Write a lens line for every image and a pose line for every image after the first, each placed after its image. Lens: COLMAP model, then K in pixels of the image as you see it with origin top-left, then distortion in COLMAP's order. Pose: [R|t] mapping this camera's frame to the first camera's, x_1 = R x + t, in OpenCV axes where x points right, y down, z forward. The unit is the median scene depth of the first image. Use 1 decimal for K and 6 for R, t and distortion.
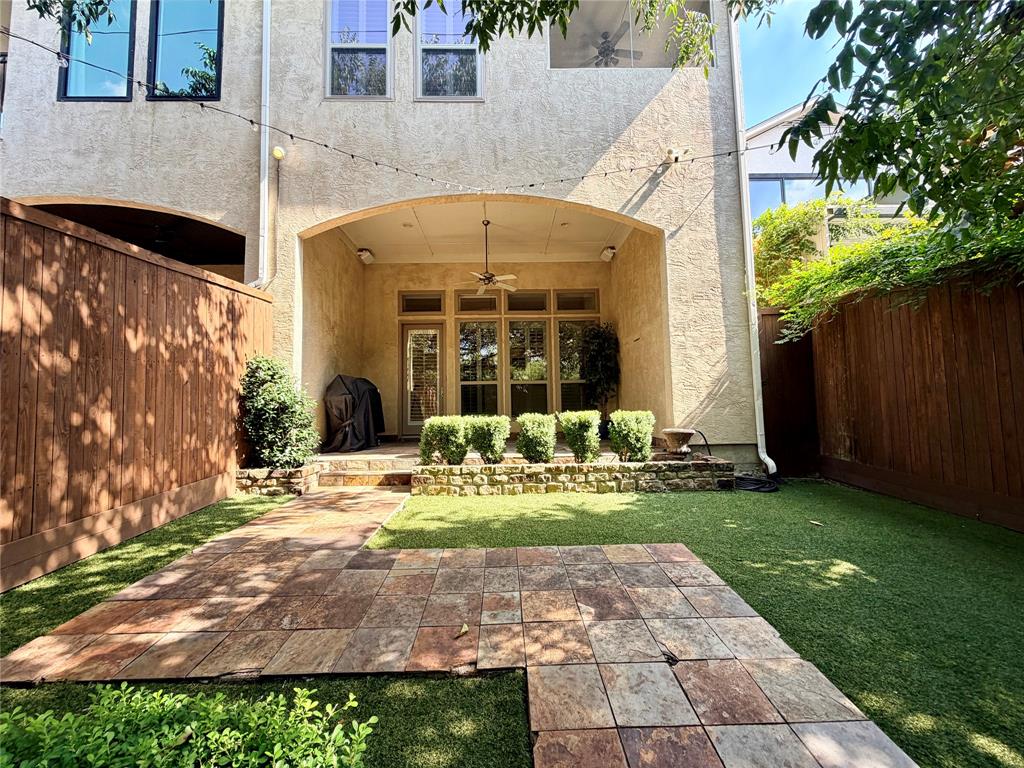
lens RADIAL K [[403.8, 0, 512.0], [0, 403.8, 384.0], [0, 0, 1]] dist [0.000648, 0.000061]
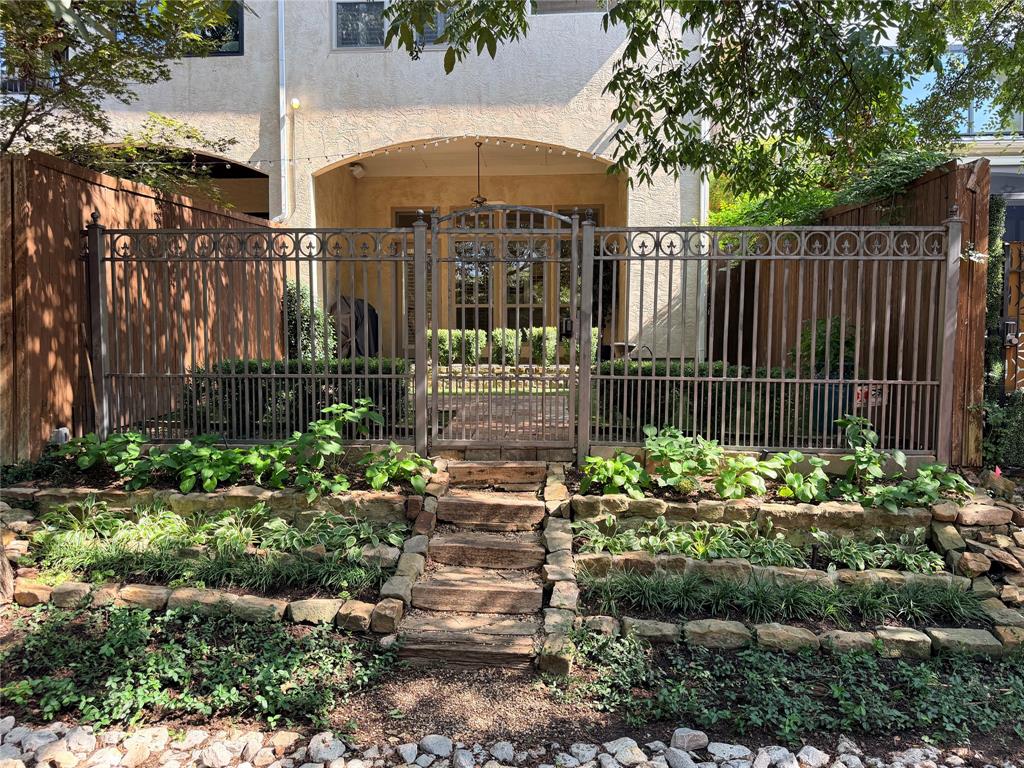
lens RADIAL K [[728.7, 0, 512.0], [0, 728.7, 384.0], [0, 0, 1]] dist [0.002414, -0.000303]
pose [[0.996199, 0.019732, -0.084847, 0.235773], [-0.011361, 0.995119, 0.098026, 0.021226], [0.086367, -0.096690, 0.991560, -1.084212]]
